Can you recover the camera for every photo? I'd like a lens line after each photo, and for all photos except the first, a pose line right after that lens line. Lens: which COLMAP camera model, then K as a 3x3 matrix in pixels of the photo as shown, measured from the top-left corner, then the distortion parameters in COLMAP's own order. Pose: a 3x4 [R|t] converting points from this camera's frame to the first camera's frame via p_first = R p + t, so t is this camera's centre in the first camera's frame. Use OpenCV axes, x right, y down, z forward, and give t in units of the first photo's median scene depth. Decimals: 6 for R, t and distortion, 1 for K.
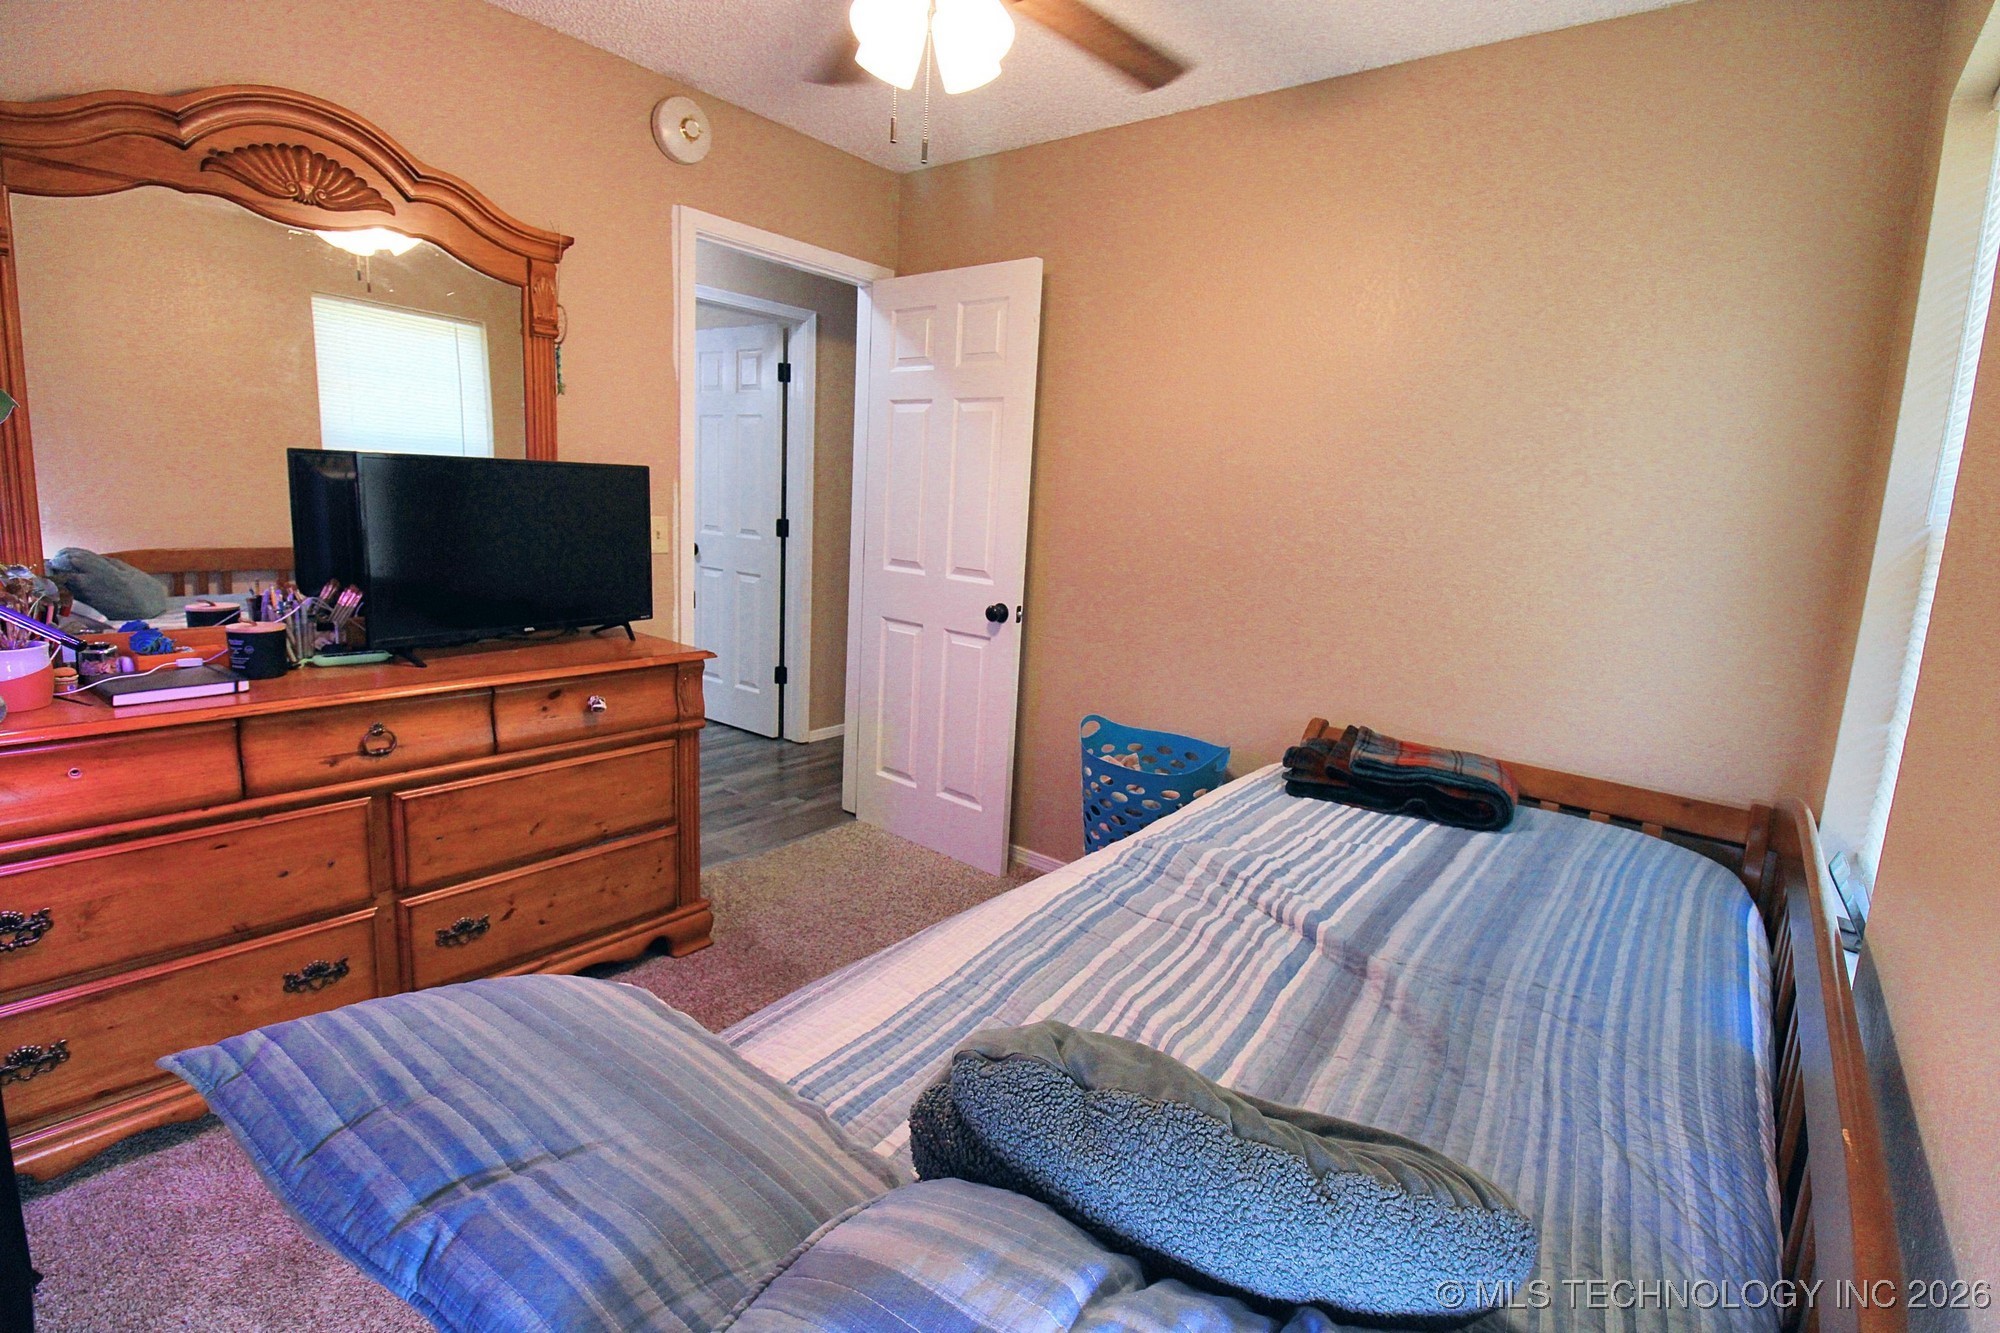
lens RADIAL K [[917.5, 0, 1014.1], [0, 917.5, 636.7], [0, 0, 1]] dist [-0.000611, -0.012752]
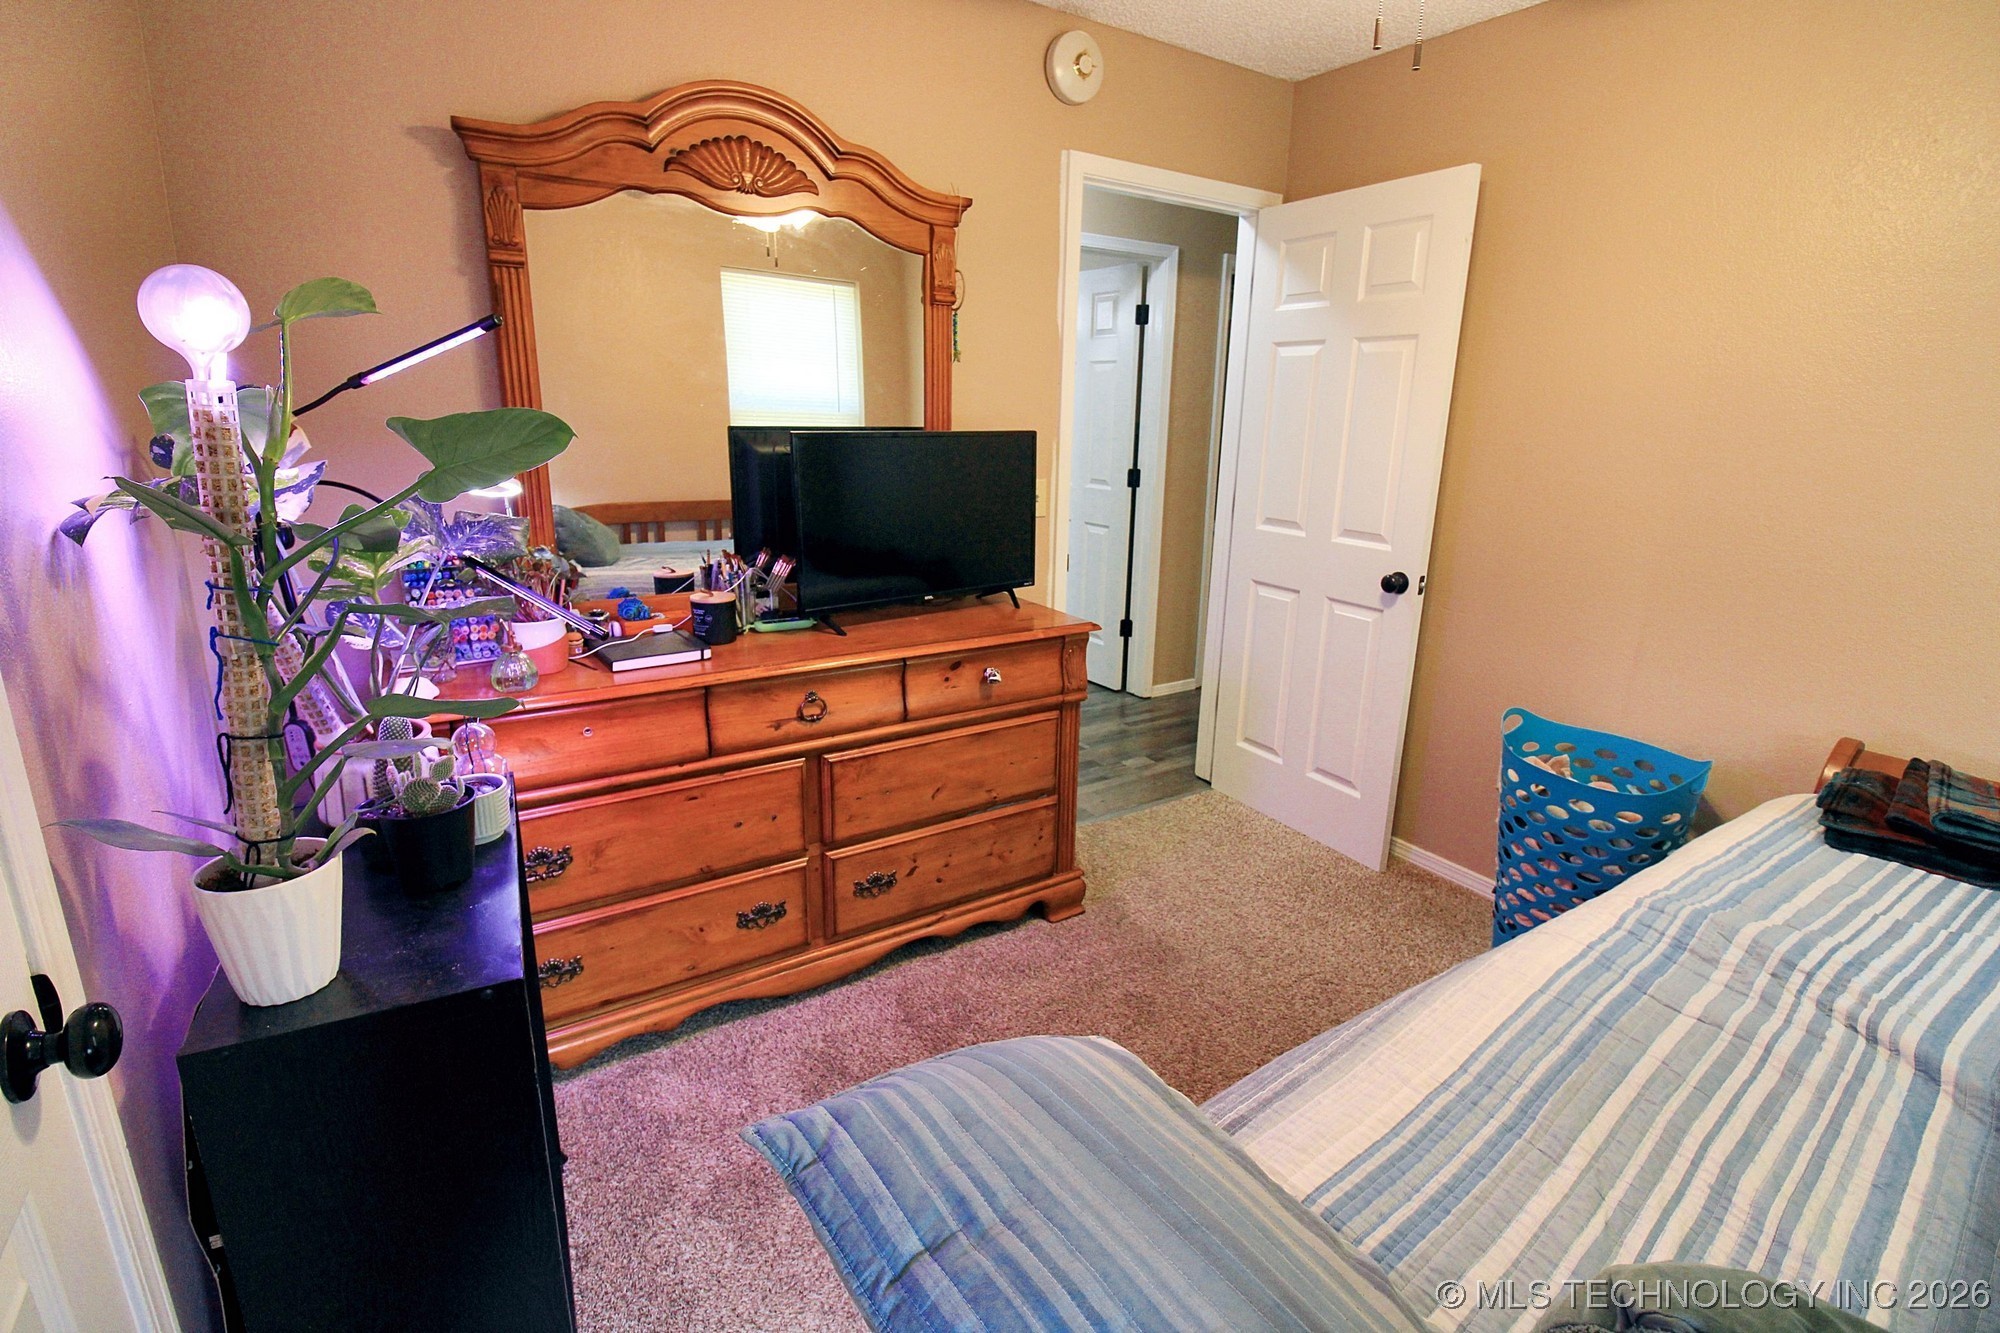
lens RADIAL K [[917.5, 0, 1014.1], [0, 917.5, 636.7], [0, 0, 1]] dist [-0.000611, -0.012752]
pose [[0.947744, 0.044744, -0.315878, -0.123166], [-0.020817, 0.996679, 0.078722, -0.052622], [0.318352, -0.068032, 0.945528, 0.060022]]
